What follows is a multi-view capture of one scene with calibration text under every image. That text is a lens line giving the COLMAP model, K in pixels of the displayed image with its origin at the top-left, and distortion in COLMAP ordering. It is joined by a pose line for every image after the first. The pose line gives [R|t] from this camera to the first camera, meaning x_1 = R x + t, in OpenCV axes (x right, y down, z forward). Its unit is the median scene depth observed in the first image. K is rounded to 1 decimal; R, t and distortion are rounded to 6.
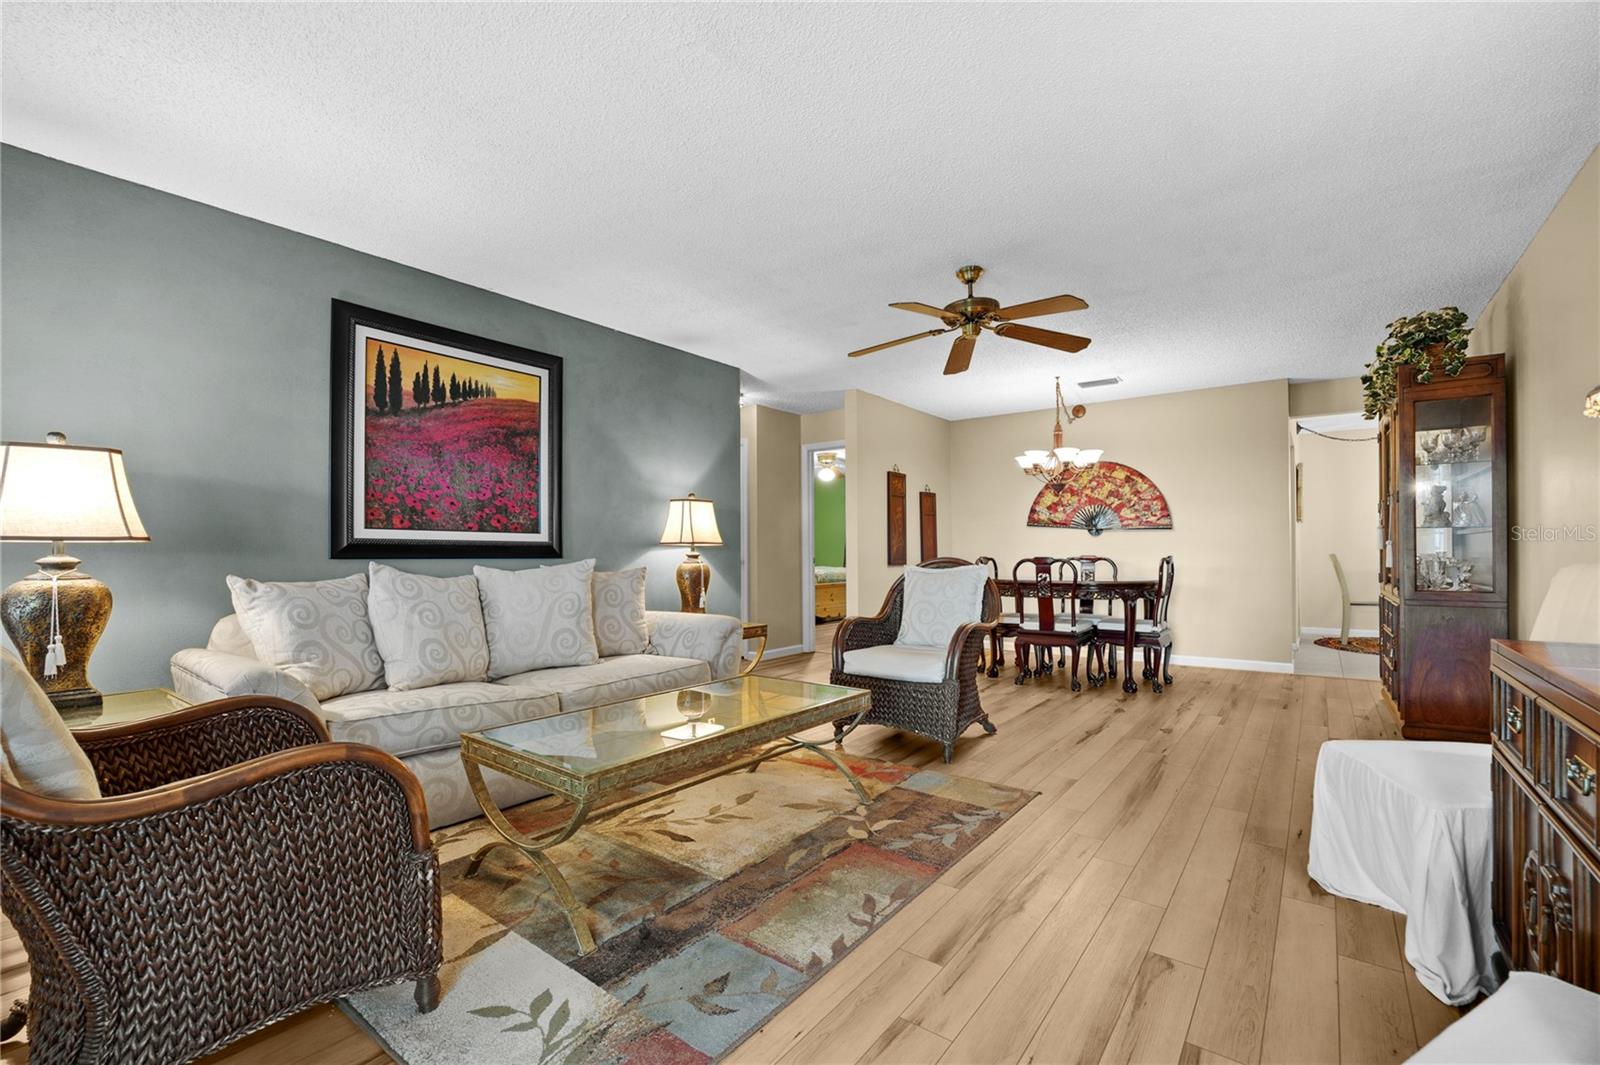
lens RADIAL K [[678.7, 0, 801.4], [0, 678.7, 549.6], [0, 0, 1]] dist [-0.013929, -0.000159]
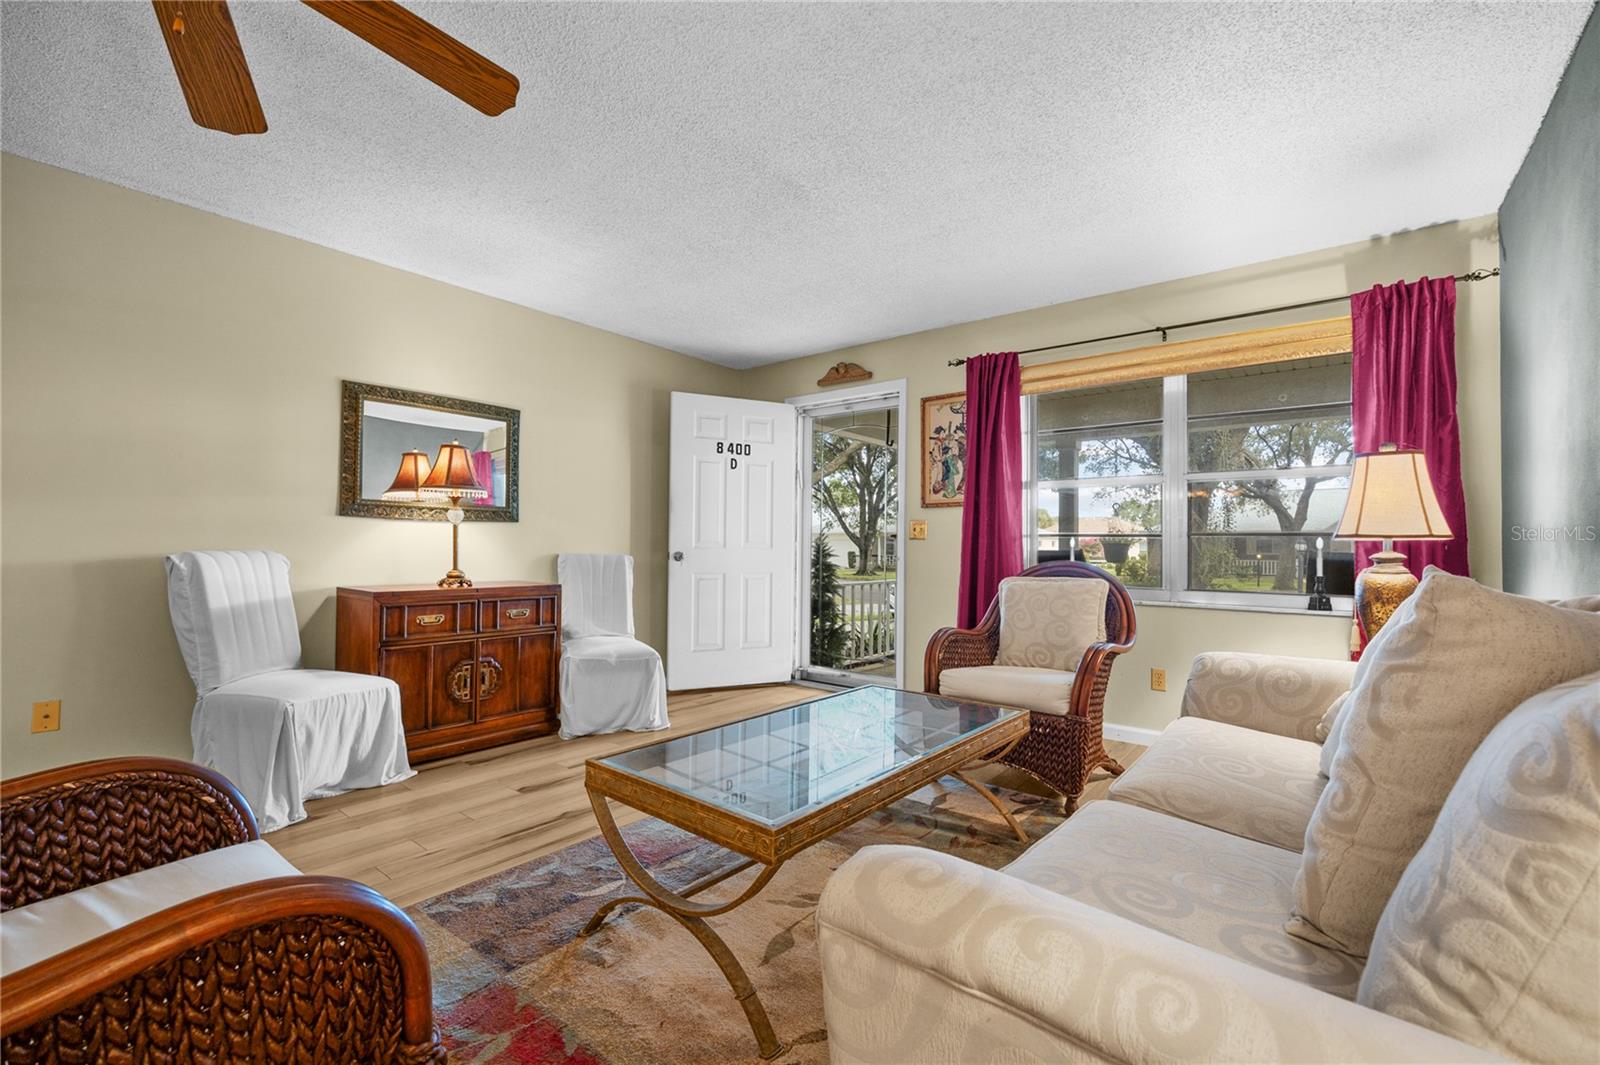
lens RADIAL K [[678.7, 0, 793.3], [0, 678.7, 539.8], [0, 0, 1]] dist [-0.013929, -0.000159]
pose [[-0.999367, -0.002751, 0.035465, -0.124153], [-0.003215, 0.999910, -0.013046, 0.003903], [-0.035426, -0.013152, -0.999286, 1.700507]]
